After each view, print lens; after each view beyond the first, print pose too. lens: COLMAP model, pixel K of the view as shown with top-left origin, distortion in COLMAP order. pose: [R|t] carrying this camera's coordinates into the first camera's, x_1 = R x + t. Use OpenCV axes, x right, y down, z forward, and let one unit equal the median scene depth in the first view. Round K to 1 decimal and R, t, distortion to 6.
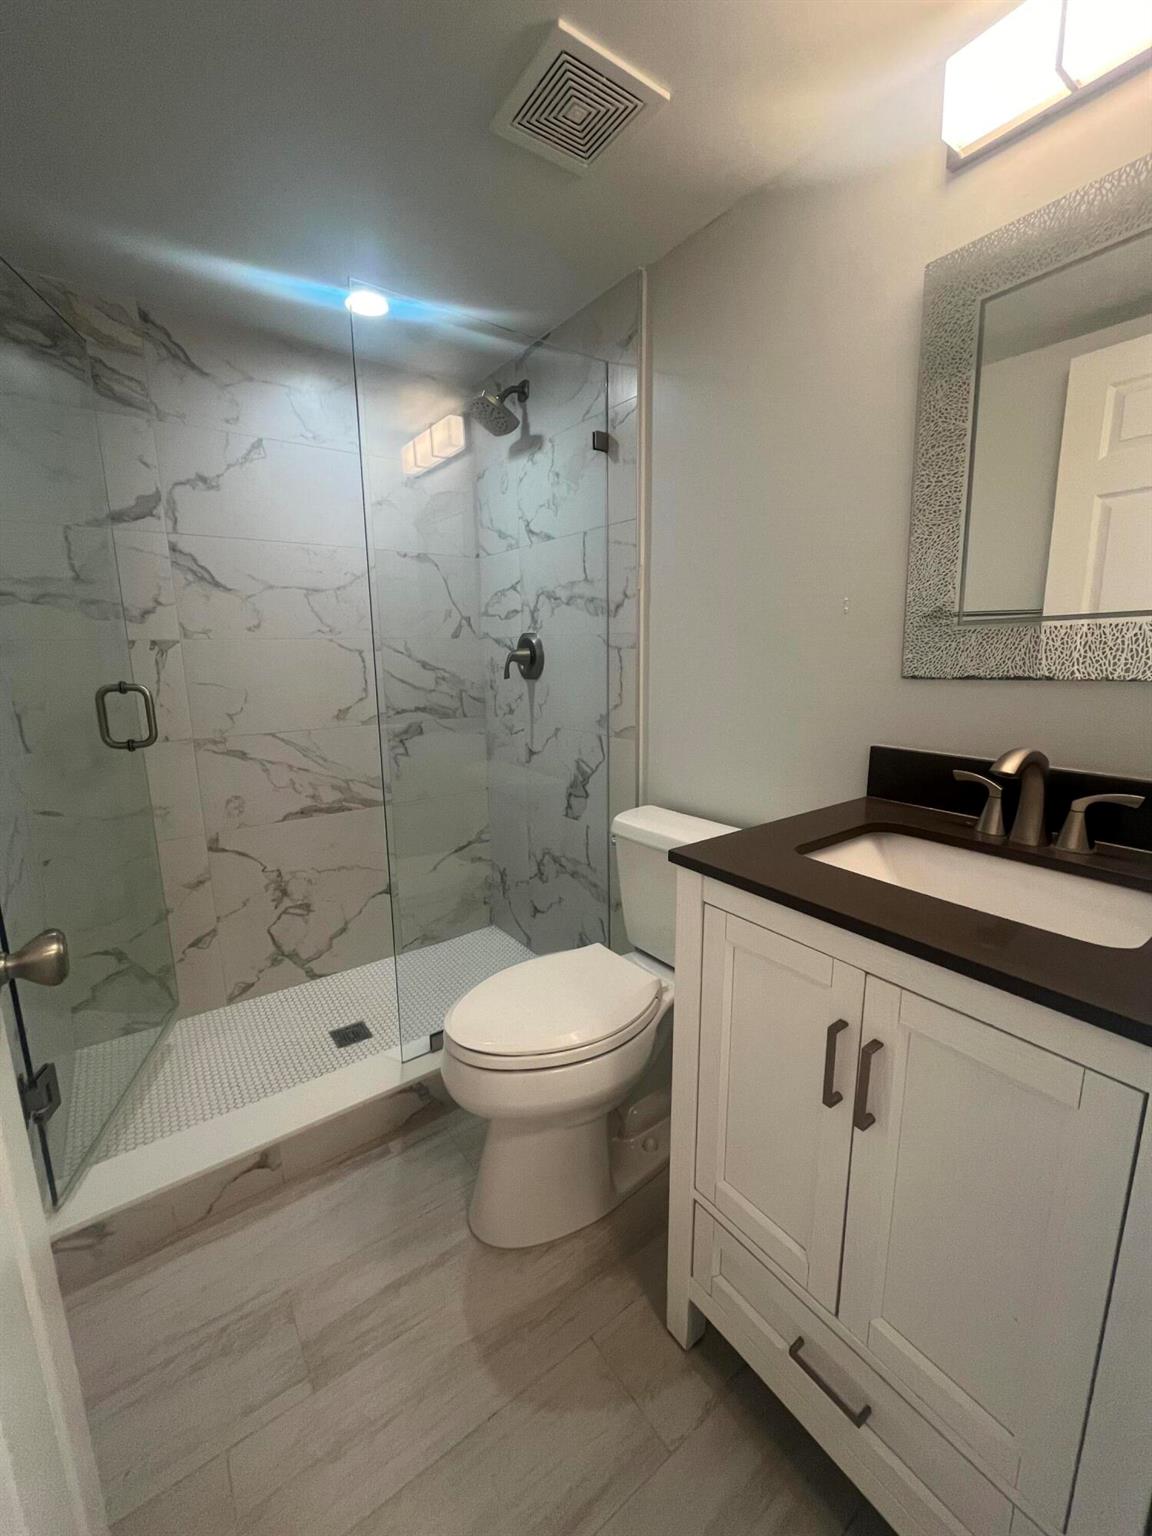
lens RADIAL K [[619.8, 0, 579.3], [0, 619.8, 766.4], [0, 0, 1]] dist [-0.002706, 0.000086]
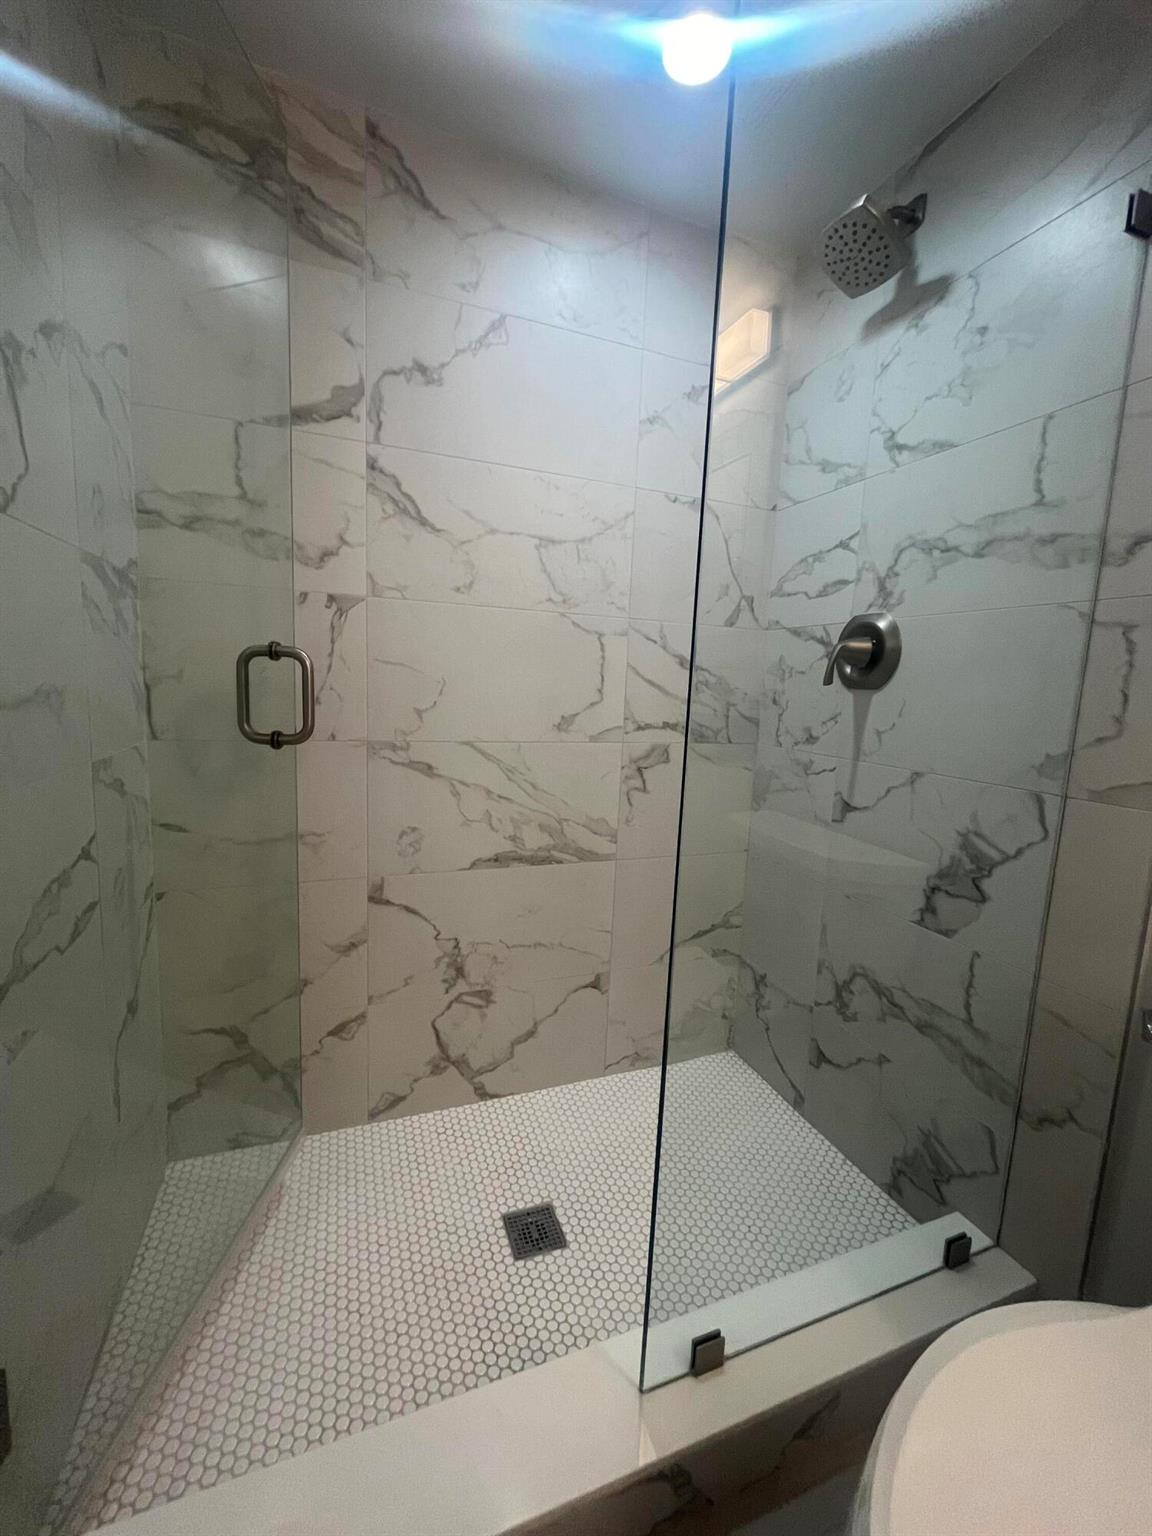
lens RADIAL K [[619.8, 0, 579.9], [0, 619.8, 767.3], [0, 0, 1]] dist [-0.002706, 0.000086]
pose [[0.963307, 0.088789, -0.253289, -0.218186], [-0.102965, 0.993745, -0.043242, -0.008771], [0.247865, 0.067735, 0.966424, 0.396581]]
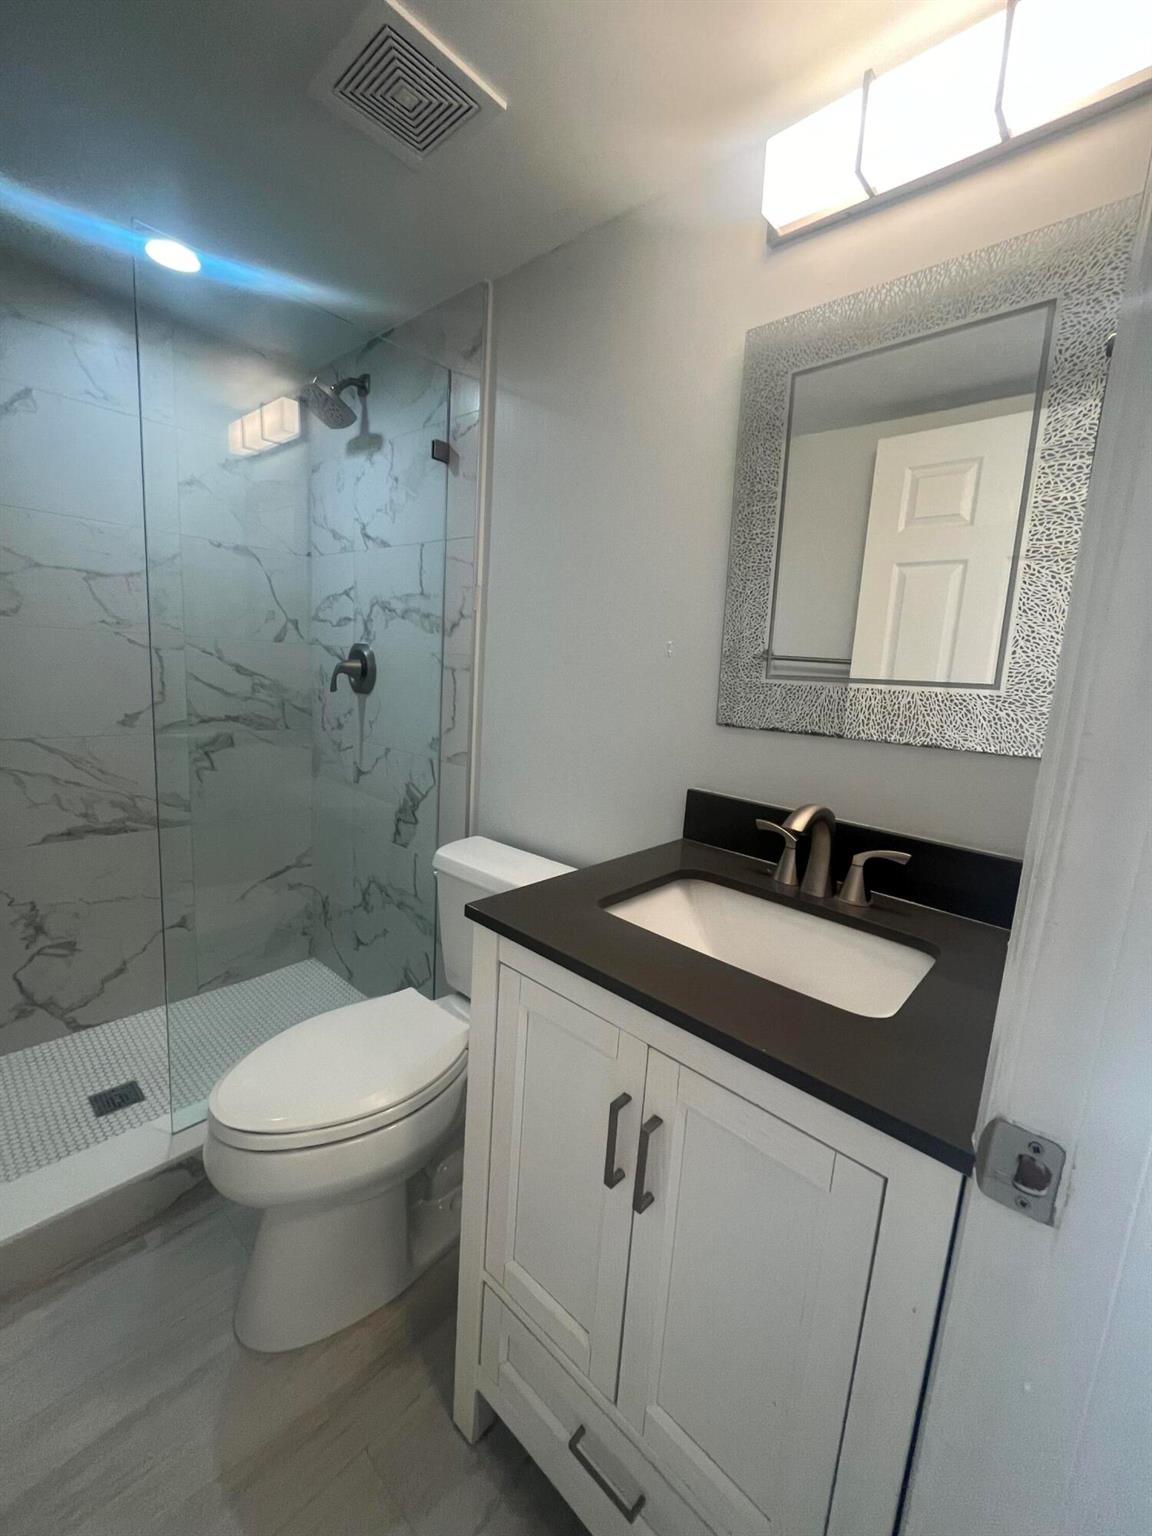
lens RADIAL K [[619.8, 0, 578.5], [0, 619.8, 766.2], [0, 0, 1]] dist [-0.002706, 0.000086]
pose [[0.976022, 0.039377, 0.214079, 0.051755], [-0.035692, 0.999141, -0.021056, -0.027960], [-0.214724, 0.012910, 0.976589, 0.032091]]
